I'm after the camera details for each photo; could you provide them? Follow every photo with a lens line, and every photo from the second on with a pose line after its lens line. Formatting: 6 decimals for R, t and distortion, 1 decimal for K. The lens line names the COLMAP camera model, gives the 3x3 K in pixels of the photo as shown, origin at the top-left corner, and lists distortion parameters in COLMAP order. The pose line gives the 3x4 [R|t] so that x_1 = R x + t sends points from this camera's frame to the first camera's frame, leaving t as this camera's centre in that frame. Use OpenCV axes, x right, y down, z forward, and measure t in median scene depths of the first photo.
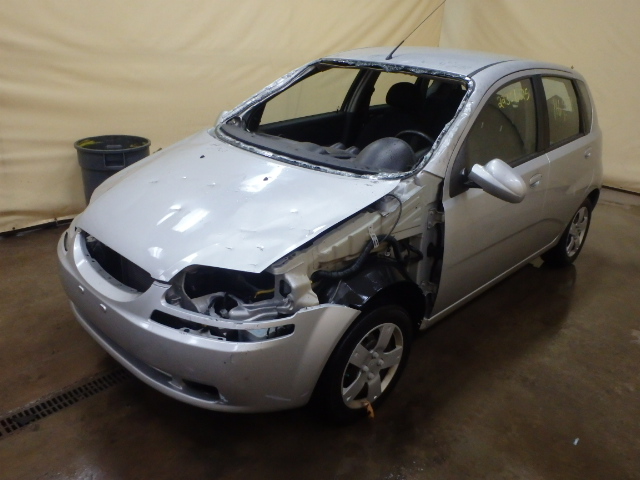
lens RADIAL K [[534.0, 0, 320.0], [0, 534.0, 240.0], [0, 0, 1]] dist [-0.007319, -0.010050]
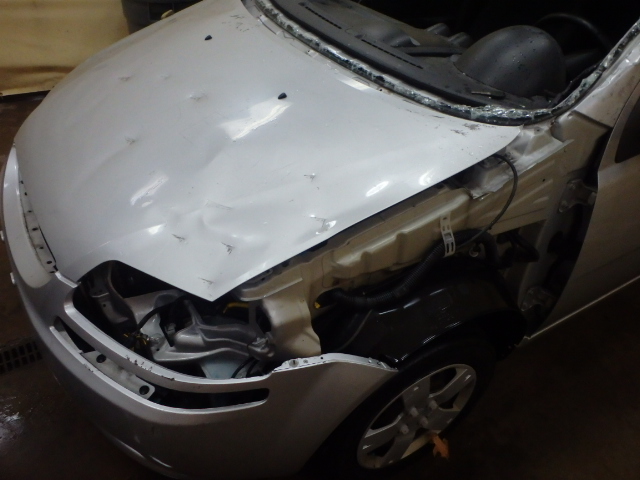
lens RADIAL K [[534.0, 0, 320.0], [0, 534.0, 240.0], [0, 0, 1]] dist [-0.007319, -0.010050]
pose [[0.969317, 0.159889, -0.186710, 0.072009], [-0.104113, 0.955100, 0.277390, -0.130708], [0.222679, -0.249440, 0.942440, 0.431019]]
